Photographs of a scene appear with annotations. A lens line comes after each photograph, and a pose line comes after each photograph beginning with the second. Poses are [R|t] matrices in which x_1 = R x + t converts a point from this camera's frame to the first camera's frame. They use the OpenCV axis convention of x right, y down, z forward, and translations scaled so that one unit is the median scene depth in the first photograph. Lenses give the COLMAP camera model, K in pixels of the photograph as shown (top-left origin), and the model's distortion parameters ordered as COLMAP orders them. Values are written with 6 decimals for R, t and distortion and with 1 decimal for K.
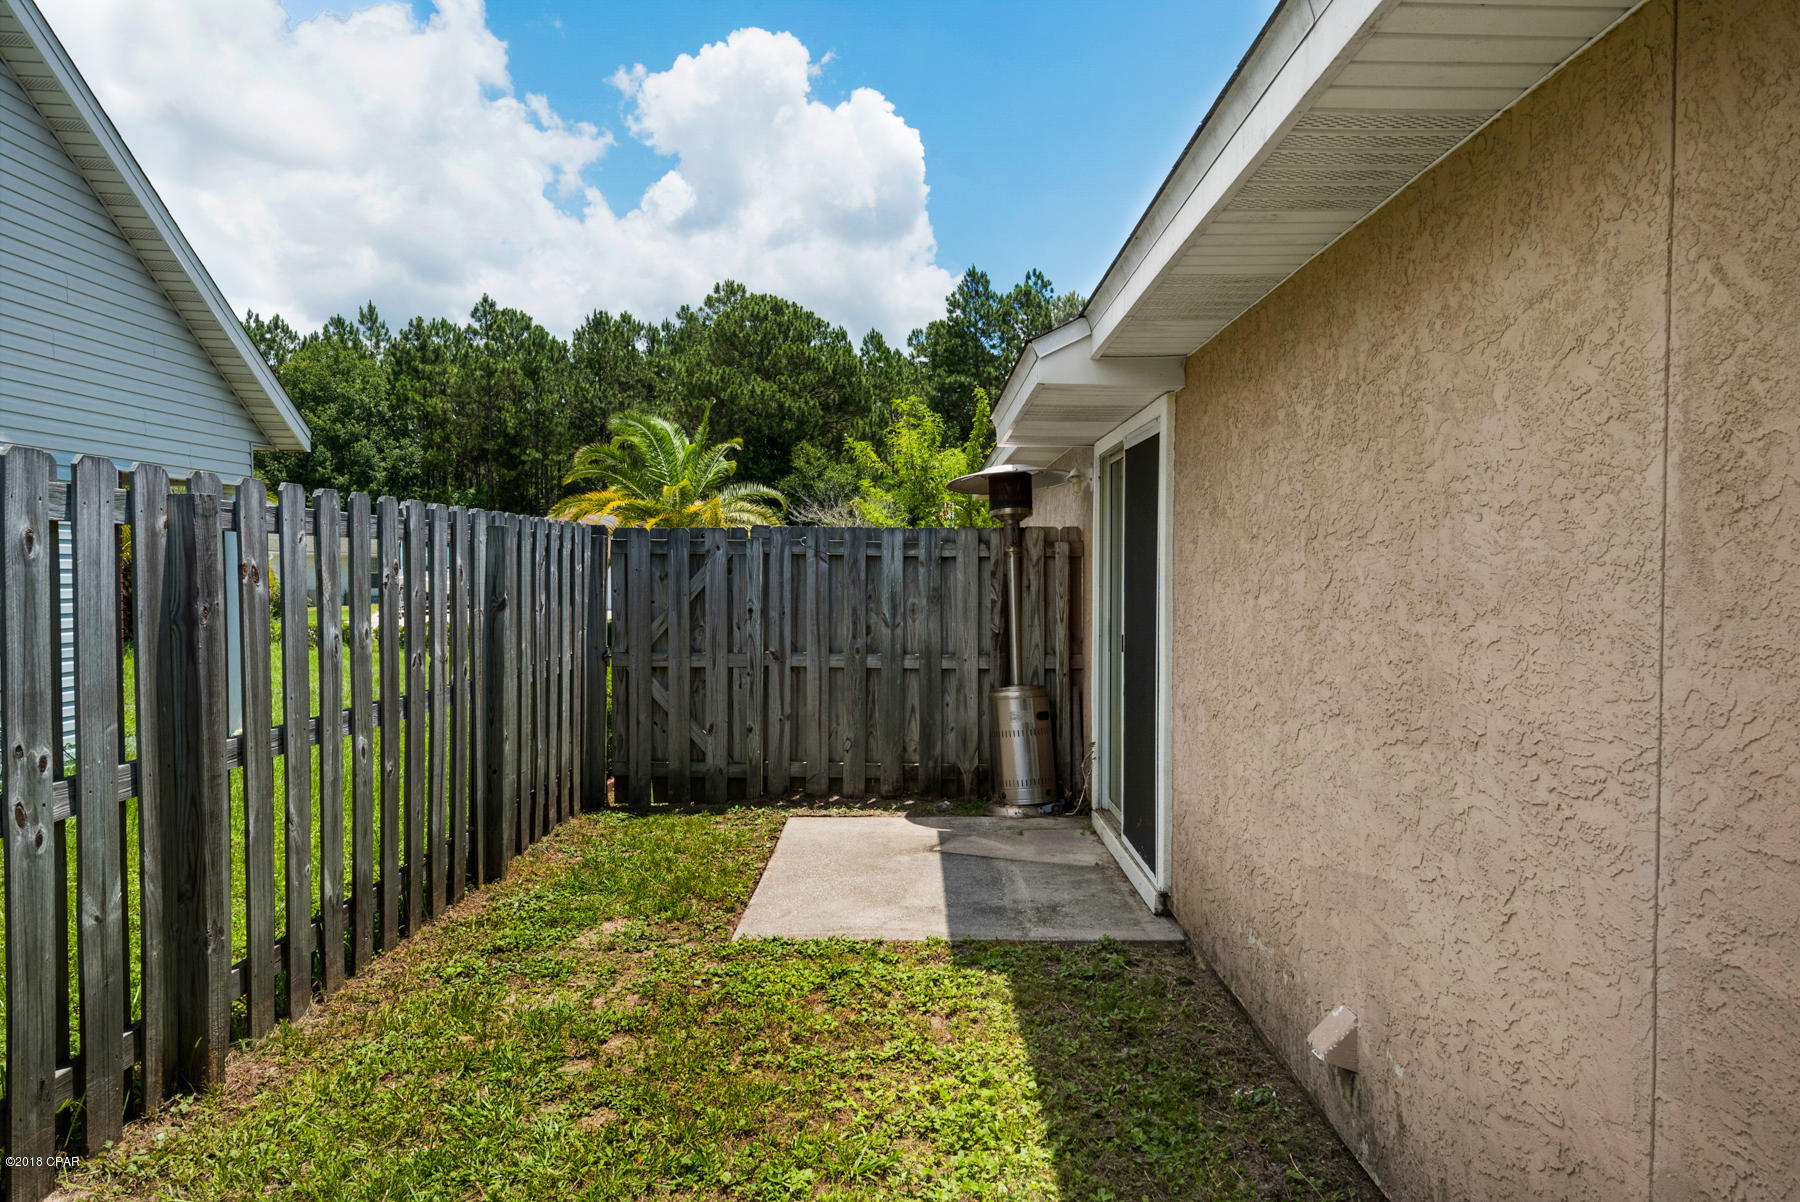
lens RADIAL K [[1229.2, 0, 900.0], [0, 1229.2, 601.0], [0, 0, 1]] dist [0.001110, 0.000052]
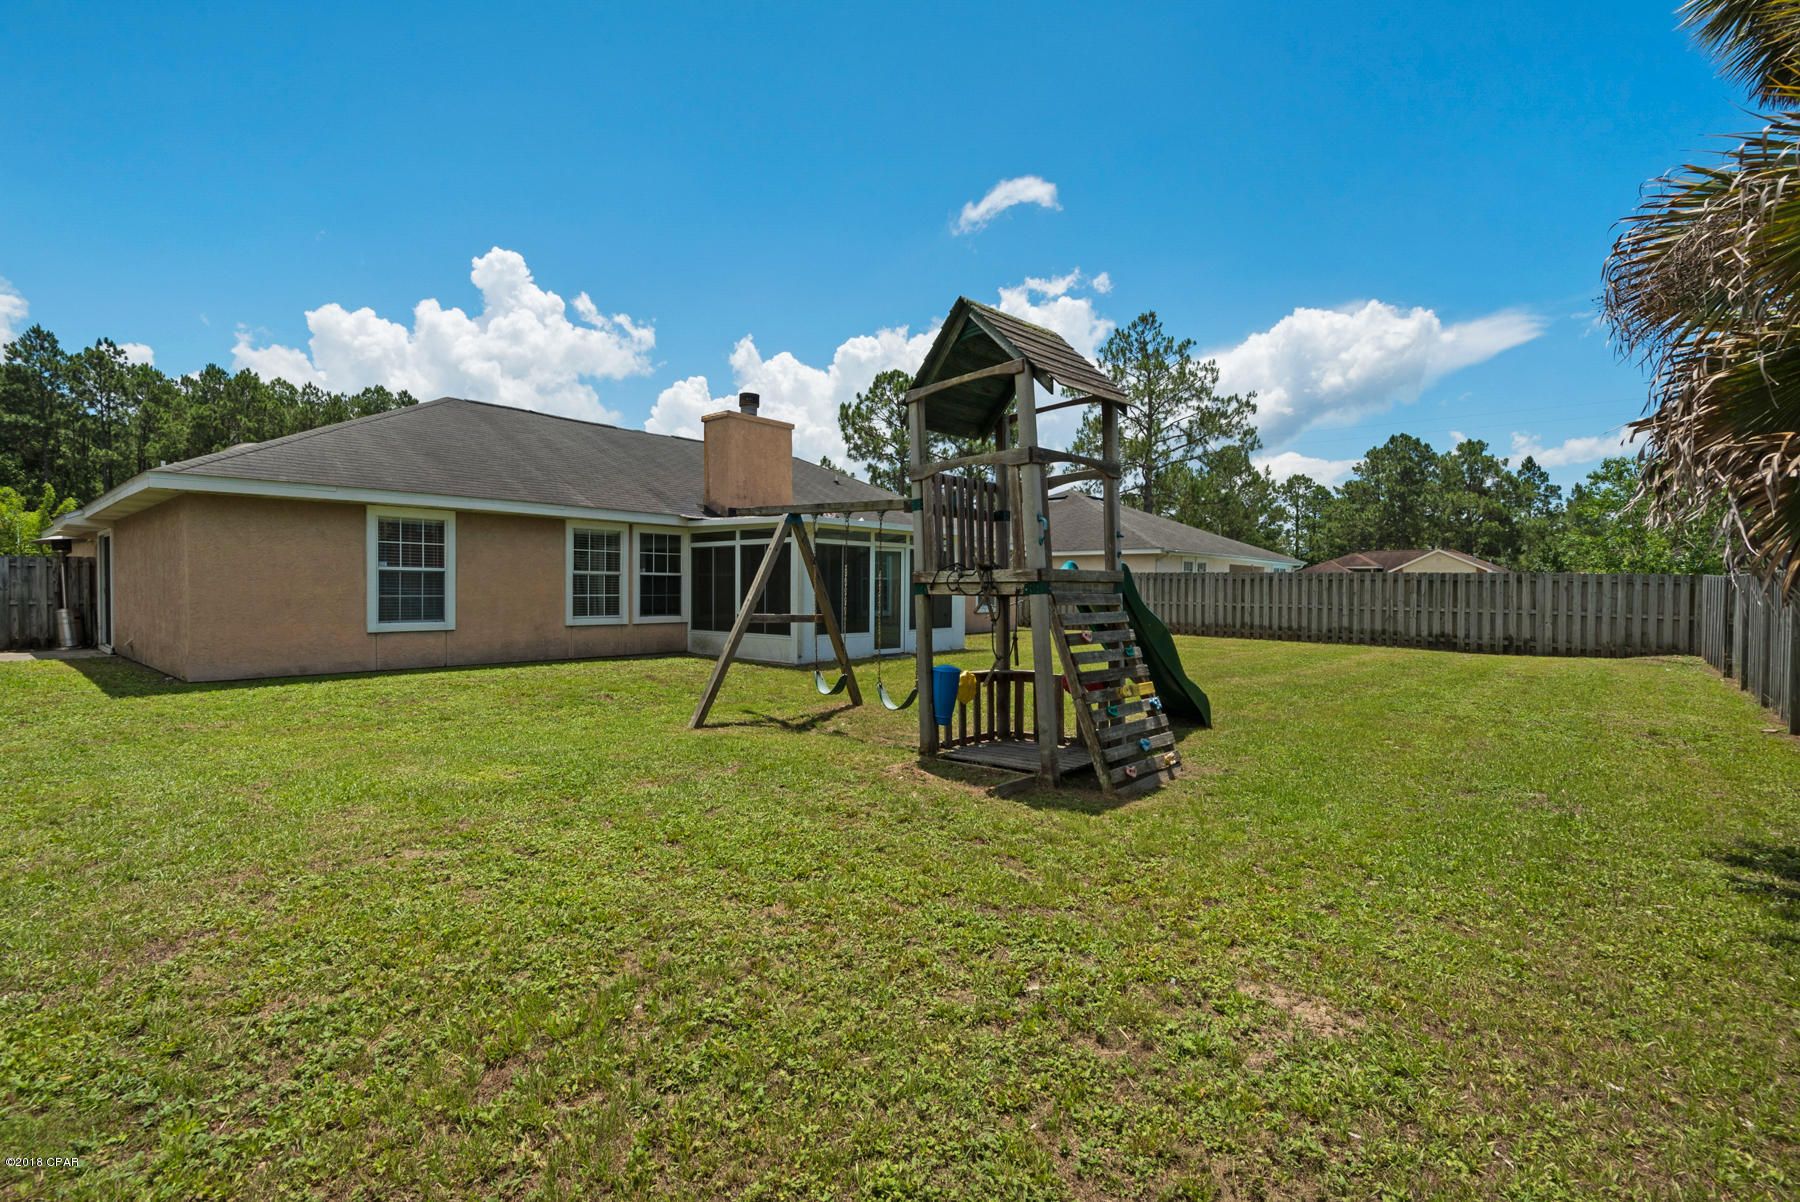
lens RADIAL K [[845.0, 0, 900.0], [0, 845.0, 601.0], [0, 0, 1]] dist [0.040116, -0.013132]
pose [[0.668201, -0.013489, 0.743859, -0.116655], [0.014524, 0.999882, 0.005084, 0.066625], [-0.743839, 0.007407, 0.668317, -1.907209]]
